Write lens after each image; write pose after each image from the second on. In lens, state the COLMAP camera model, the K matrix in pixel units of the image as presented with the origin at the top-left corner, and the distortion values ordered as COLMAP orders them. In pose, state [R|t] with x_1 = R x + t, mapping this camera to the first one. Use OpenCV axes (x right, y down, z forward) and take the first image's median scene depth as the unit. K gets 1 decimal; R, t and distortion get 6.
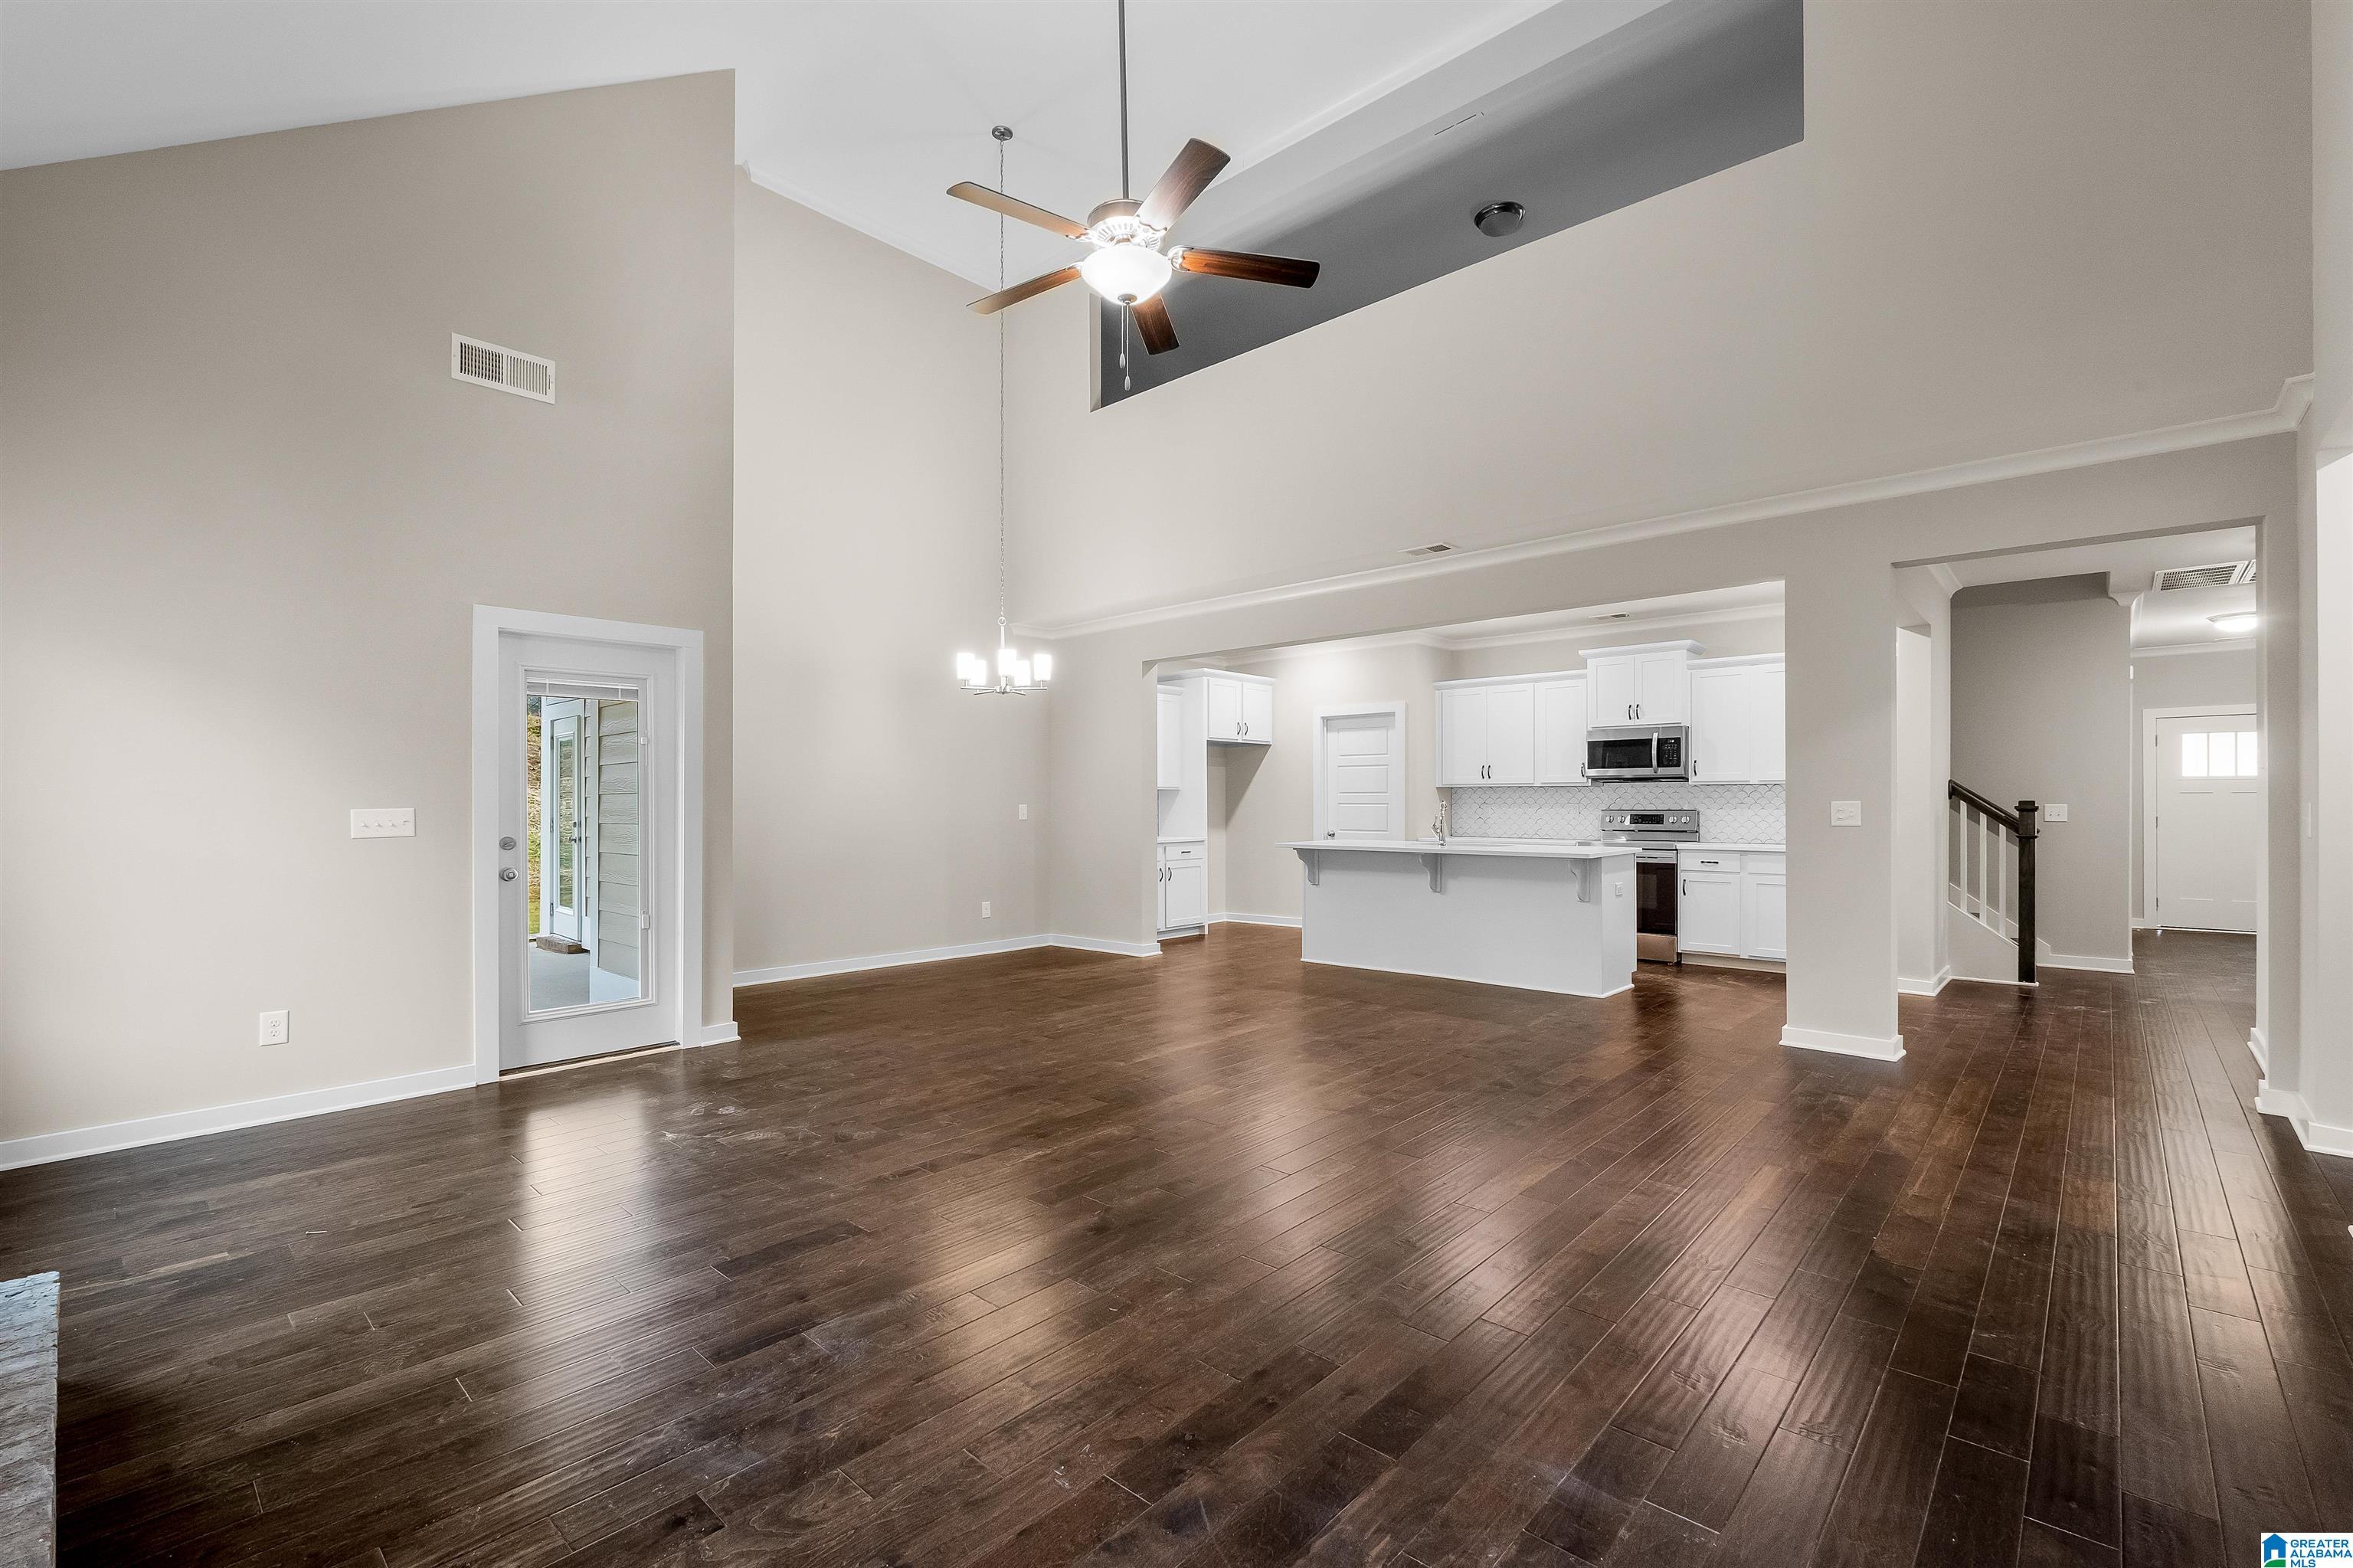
lens RADIAL K [[1021.4, 0, 1179.4], [0, 1021.4, 794.6], [0, 0, 1]] dist [-0.000117, 0.000271]
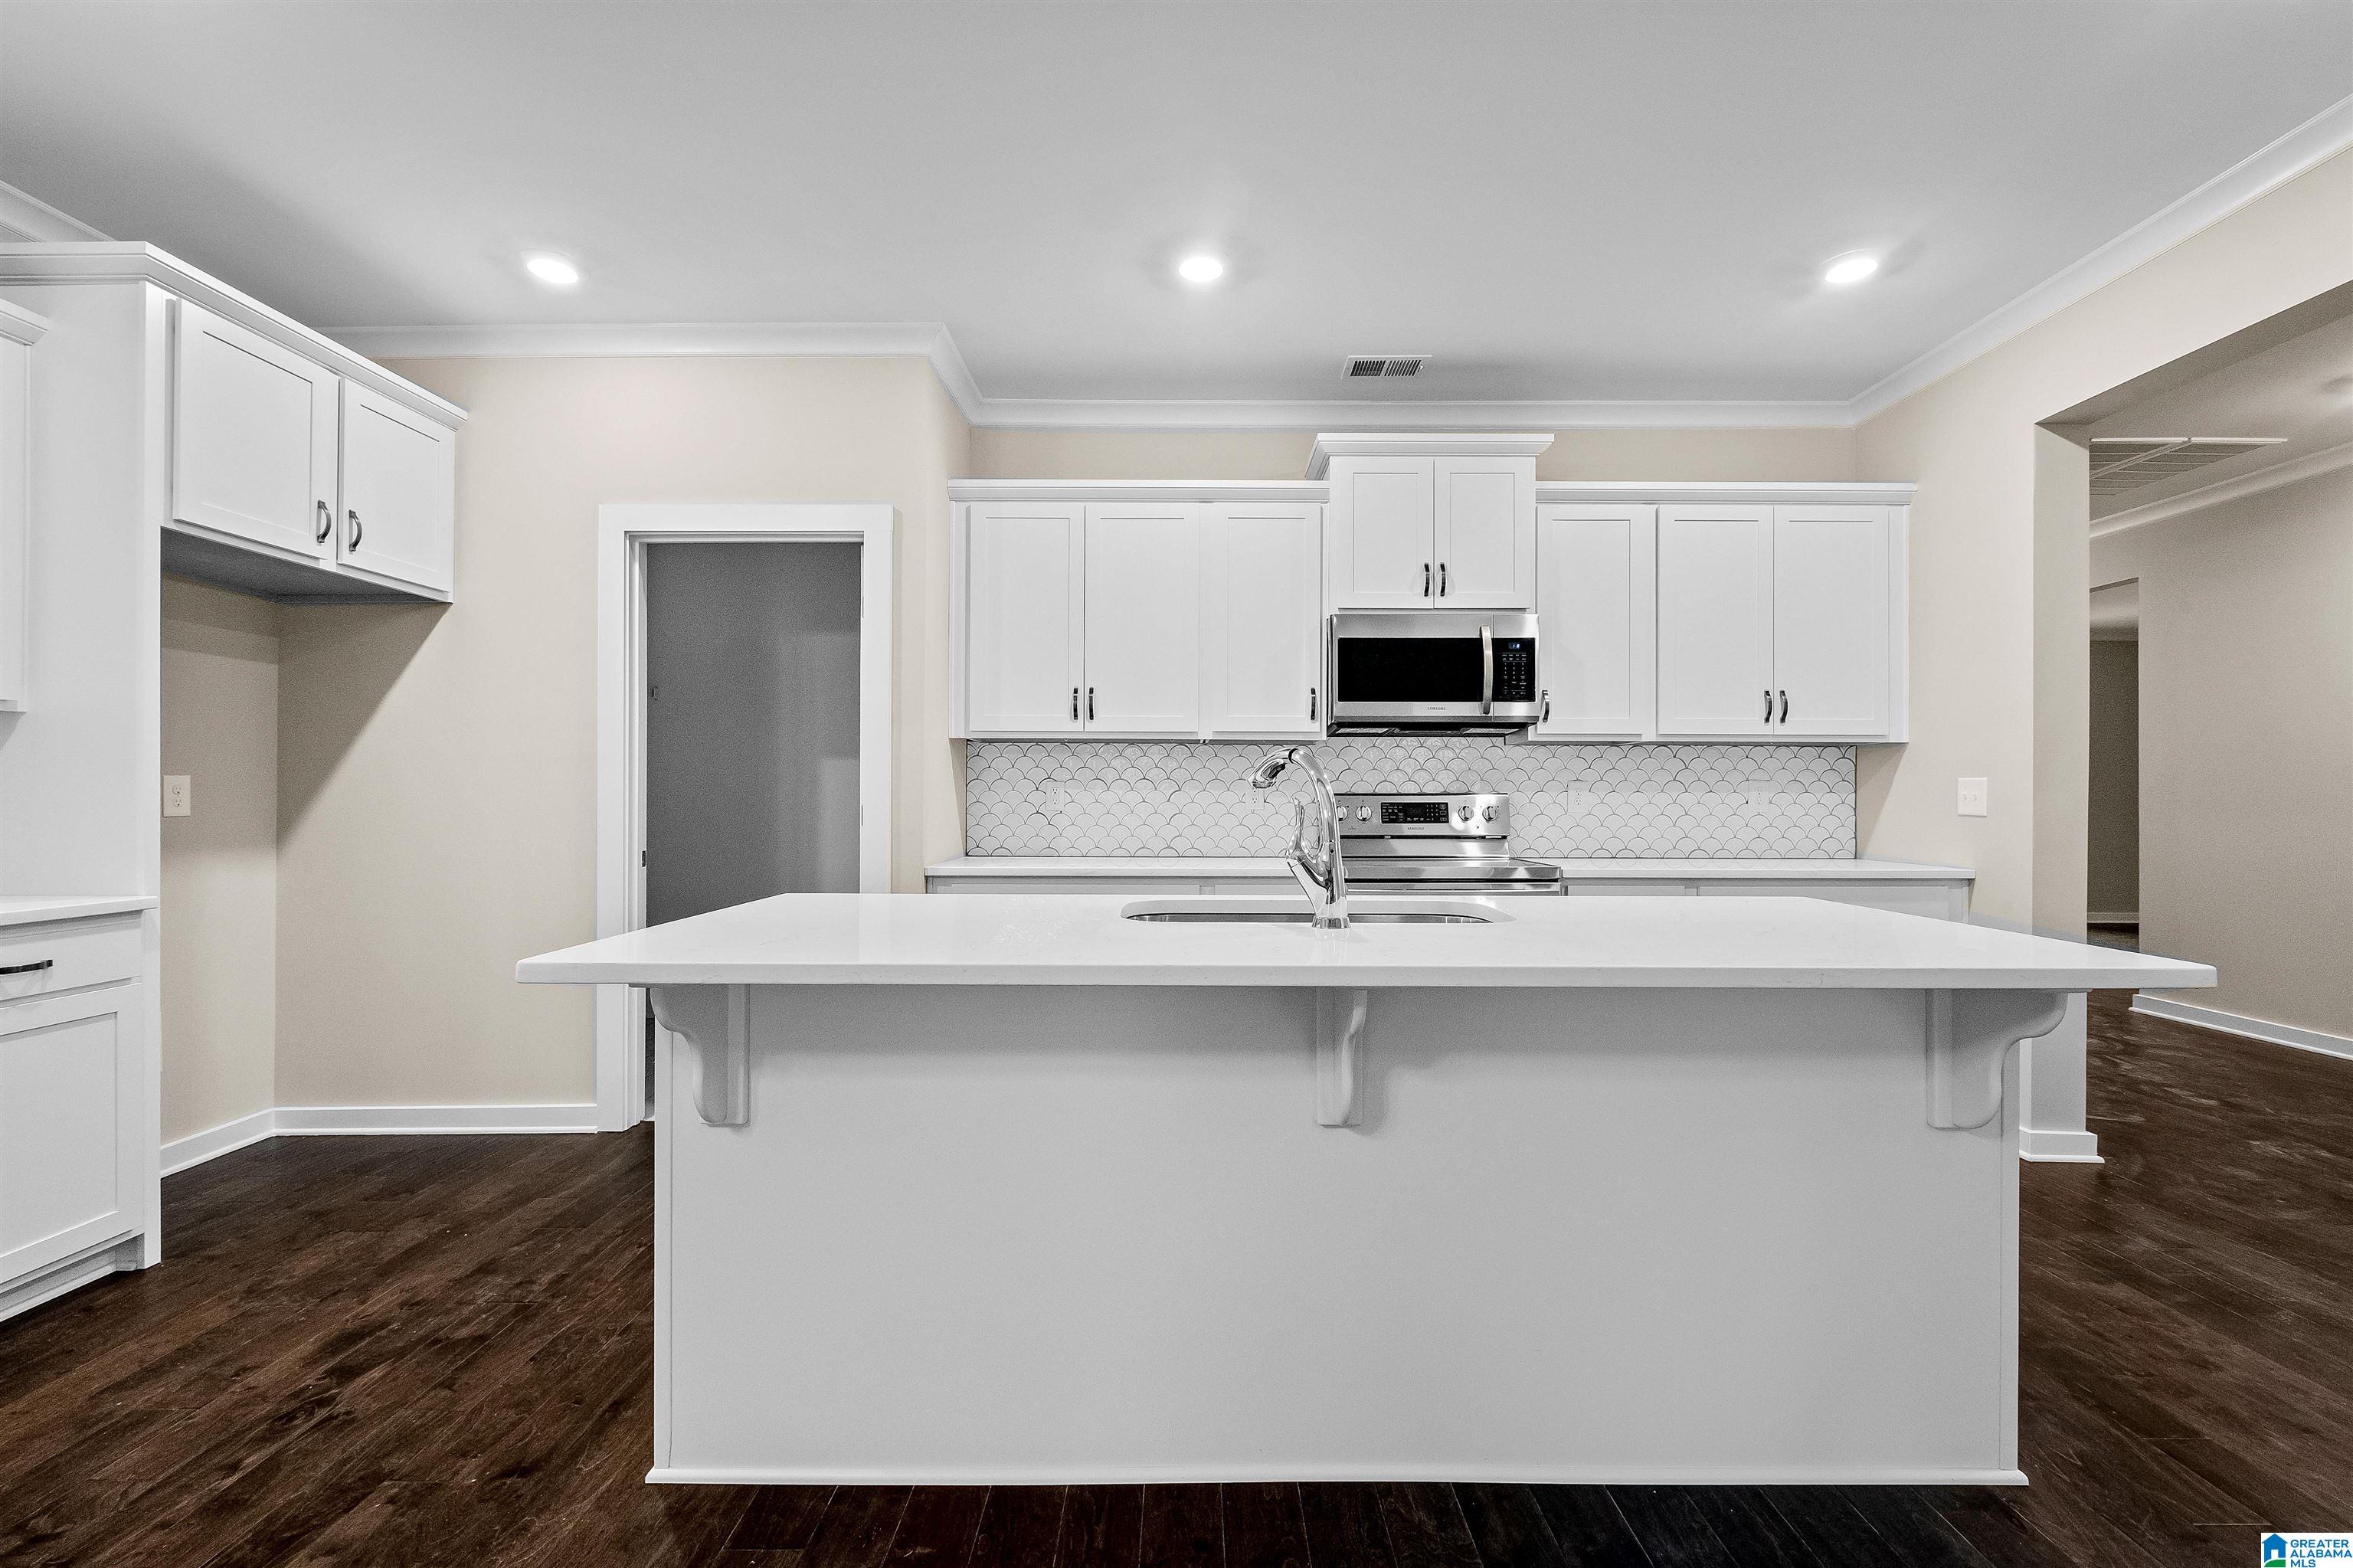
lens RADIAL K [[1021.4, 0, 1179.4], [0, 1021.4, 794.6], [0, 0, 1]] dist [-0.000117, 0.000271]
pose [[0.742105, 0.002702, 0.670278, 0.053890], [-0.009033, 0.999941, 0.005970, 0.014150], [-0.670223, -0.010485, 0.742086, 0.749959]]
